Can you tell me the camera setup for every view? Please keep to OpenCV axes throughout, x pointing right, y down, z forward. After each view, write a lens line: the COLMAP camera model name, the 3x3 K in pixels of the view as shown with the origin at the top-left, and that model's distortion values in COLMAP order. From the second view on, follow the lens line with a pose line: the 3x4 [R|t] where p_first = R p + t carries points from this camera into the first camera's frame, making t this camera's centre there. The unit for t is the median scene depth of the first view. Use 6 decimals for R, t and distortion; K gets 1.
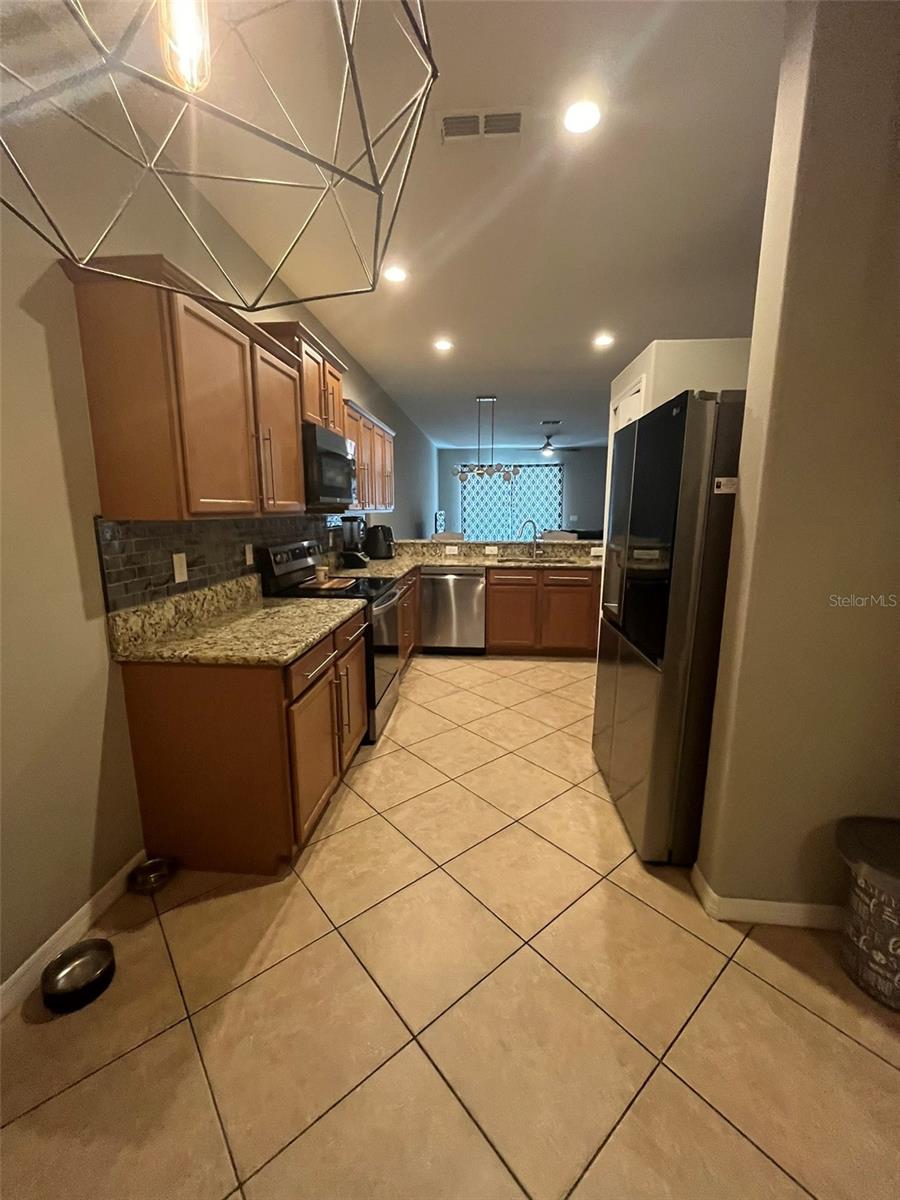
lens RADIAL K [[486.6, 0, 450.2], [0, 486.6, 598.7], [0, 0, 1]] dist [0.014035, 0.000096]
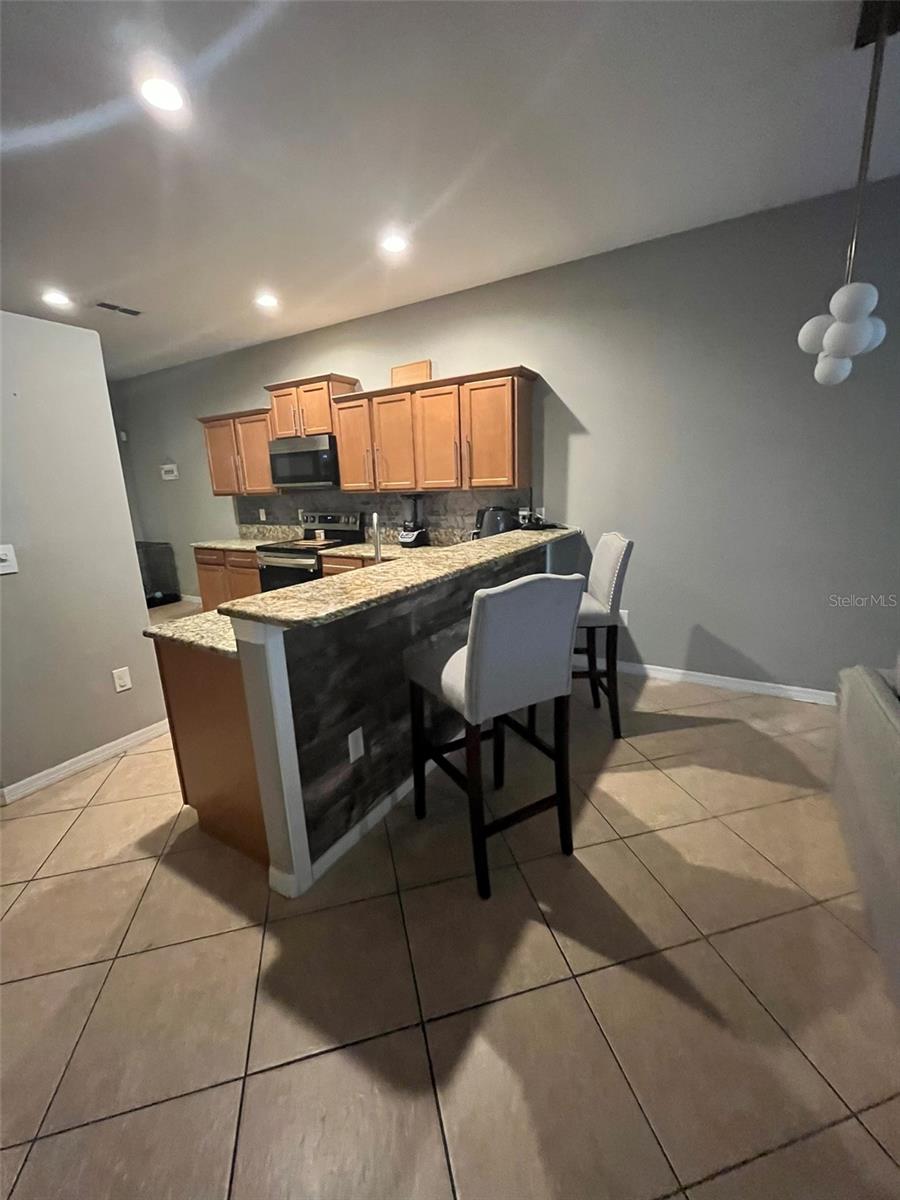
lens RADIAL K [[486.6, 0, 449.1], [0, 486.6, 596.9], [0, 0, 1]] dist [0.014035, 0.000096]
pose [[-0.438088, 0.221902, -0.871113, 1.355087], [-0.131891, 0.942700, 0.306466, -0.577999], [0.889204, 0.249151, -0.383719, 3.005107]]
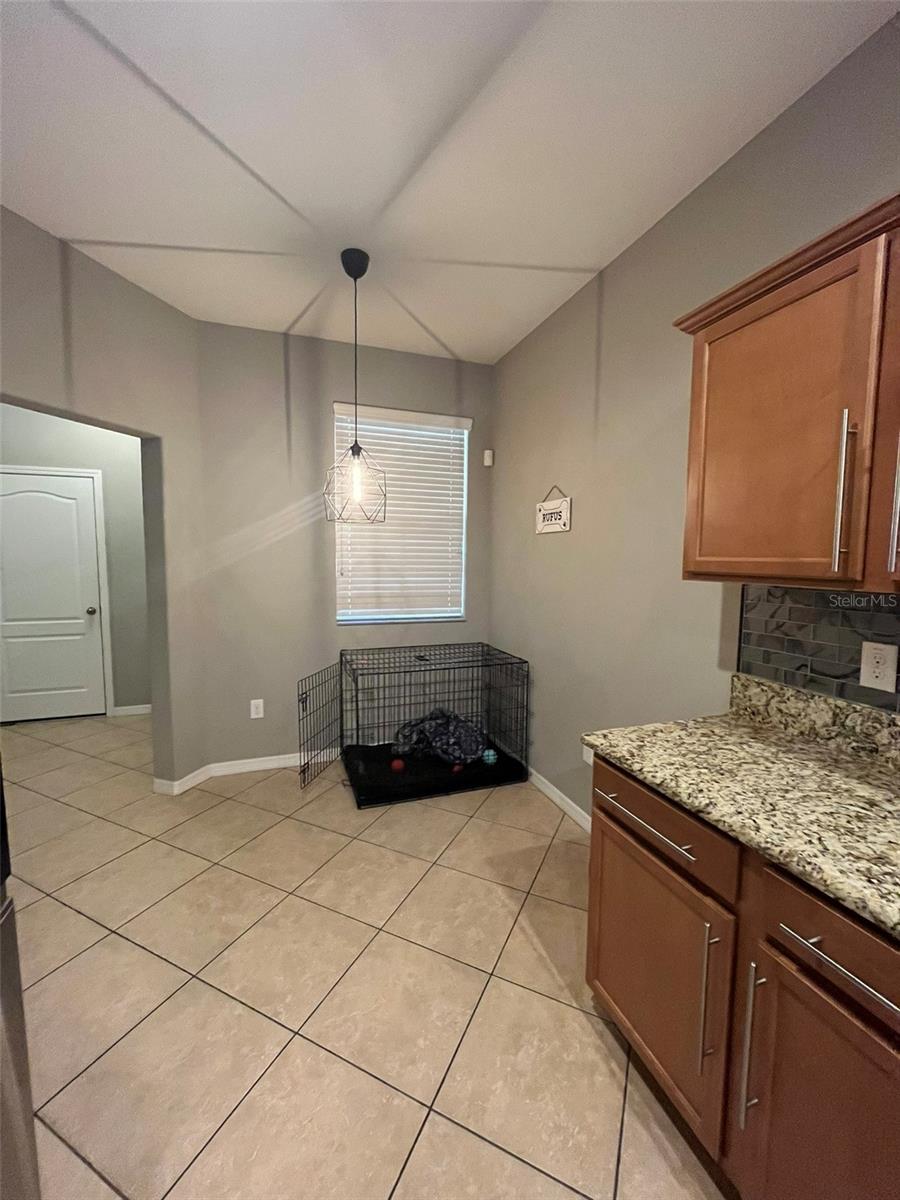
lens RADIAL K [[486.6, 0, 446.4], [0, 486.6, 599.9], [0, 0, 1]] dist [0.014035, 0.000096]
pose [[-0.910154, 0.031419, -0.413078, 0.198695], [-0.083197, 0.962942, 0.256554, -0.261995], [0.405831, 0.267870, -0.873812, 1.323561]]
